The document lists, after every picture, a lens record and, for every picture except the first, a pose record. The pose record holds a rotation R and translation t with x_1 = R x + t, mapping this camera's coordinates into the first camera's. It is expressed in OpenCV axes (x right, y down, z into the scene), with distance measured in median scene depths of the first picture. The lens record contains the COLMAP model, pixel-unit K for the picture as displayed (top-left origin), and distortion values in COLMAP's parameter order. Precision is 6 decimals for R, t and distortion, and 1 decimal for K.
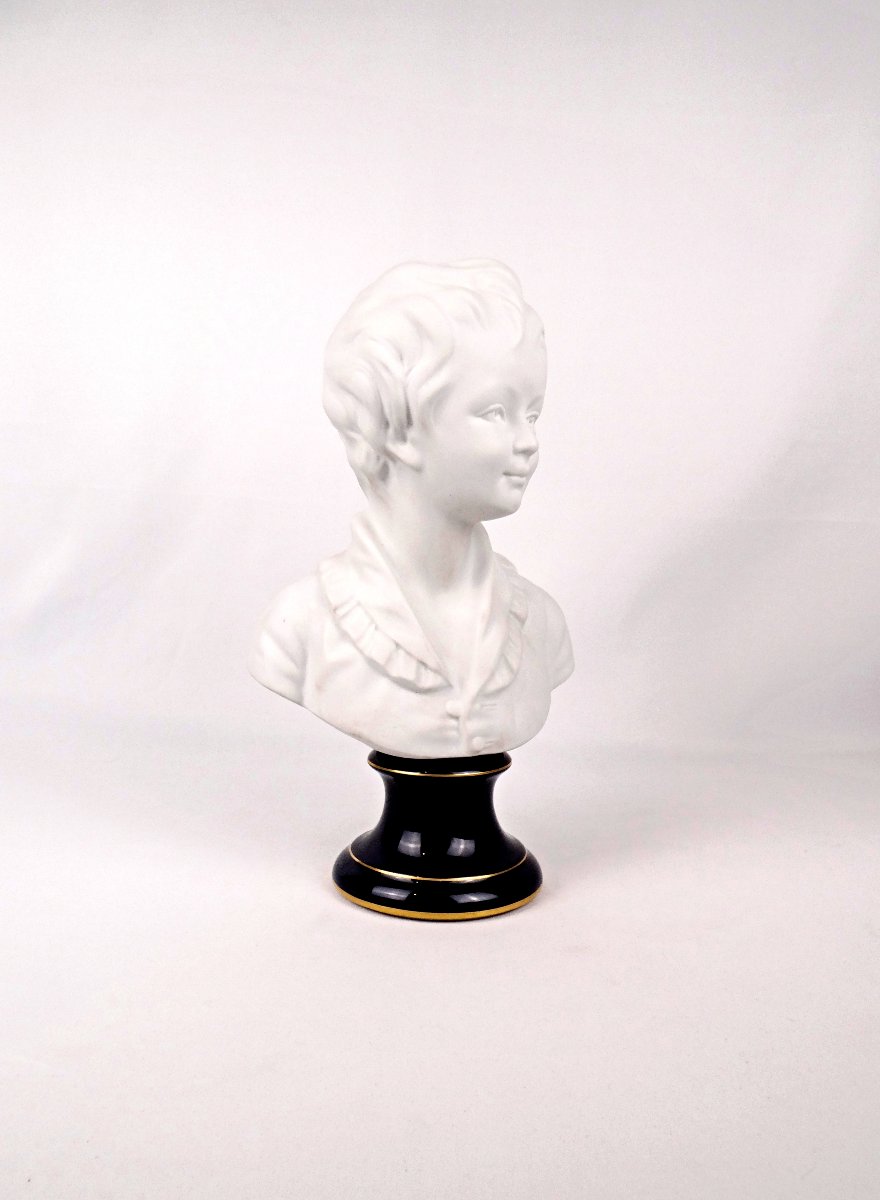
lens RADIAL K [[977.0, 0, 440.0], [0, 977.0, 600.0], [0, 0, 1]] dist [0.002396, 0.000327]
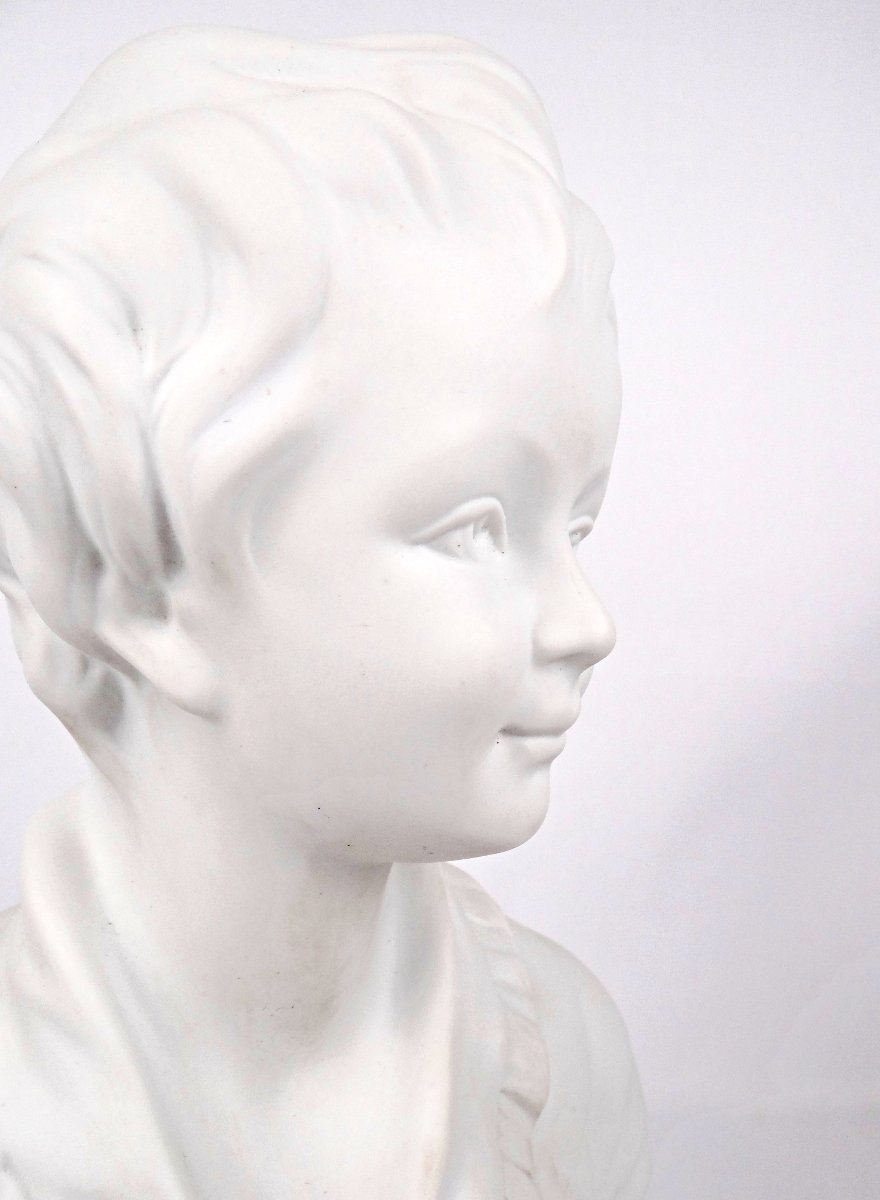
lens RADIAL K [[786.0, 0, 440.0], [0, 786.0, 600.0], [0, 0, 1]] dist [-0.041468, -0.000406]
pose [[0.994516, 0.003773, 0.104515, 0.022019], [-0.002161, 0.999877, -0.015537, -0.165936], [-0.104561, 0.015226, 0.994402, 0.767686]]
